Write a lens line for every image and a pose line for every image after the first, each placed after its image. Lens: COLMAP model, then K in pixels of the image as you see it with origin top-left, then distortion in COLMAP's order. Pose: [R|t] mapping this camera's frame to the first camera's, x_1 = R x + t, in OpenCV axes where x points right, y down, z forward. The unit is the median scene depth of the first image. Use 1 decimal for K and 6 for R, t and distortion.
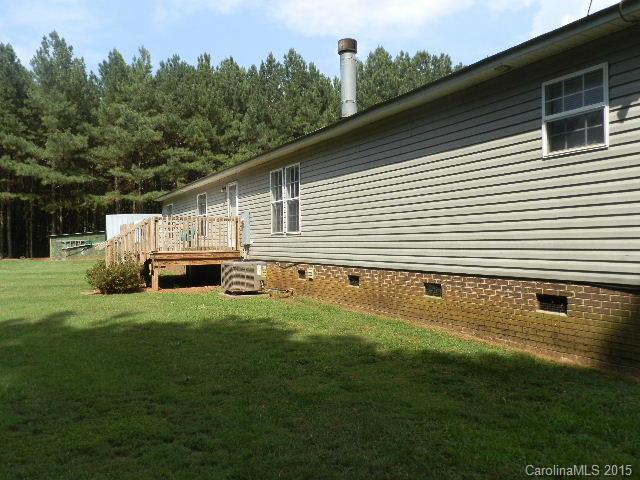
lens RADIAL K [[538.3, 0, 320.1], [0, 538.3, 240.9], [0, 0, 1]] dist [0.013822, 0.002292]
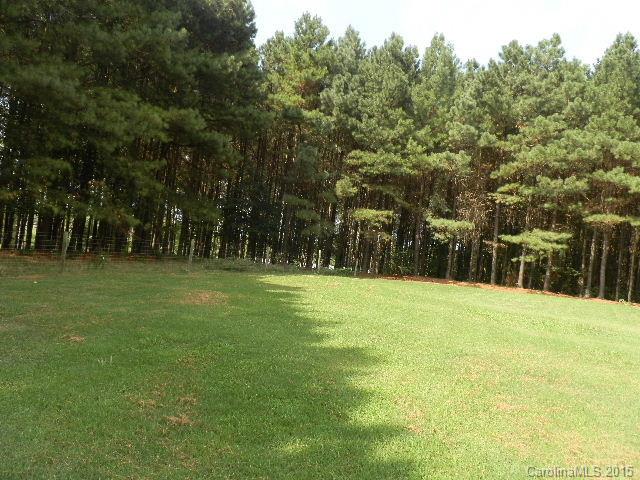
lens RADIAL K [[538.3, 0, 318.0], [0, 538.3, 240.3], [0, 0, 1]] dist [0.013822, 0.002292]
pose [[0.600273, 0.052142, -0.798093, -0.202349], [-0.106035, 0.994252, -0.014795, 0.002876], [0.792735, 0.093507, 0.602352, 0.189851]]
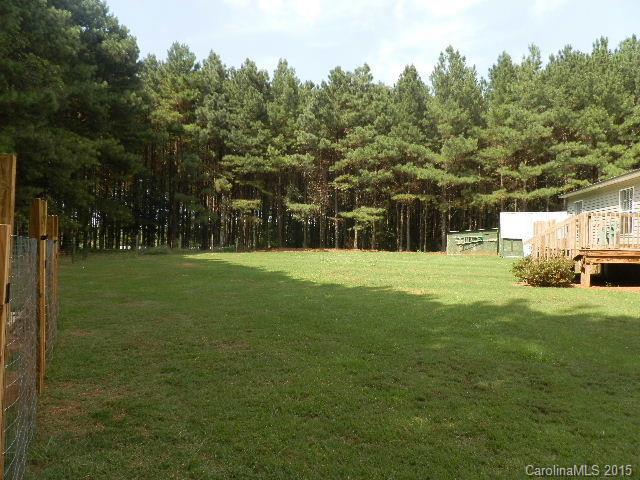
lens RADIAL K [[538.3, 0, 321.5], [0, 538.3, 241.3], [0, 0, 1]] dist [0.013822, 0.002292]
pose [[0.799100, 0.024024, -0.600718, -0.033506], [-0.021829, 0.999702, 0.010943, 0.002427], [0.600801, 0.004368, 0.799386, -0.030873]]
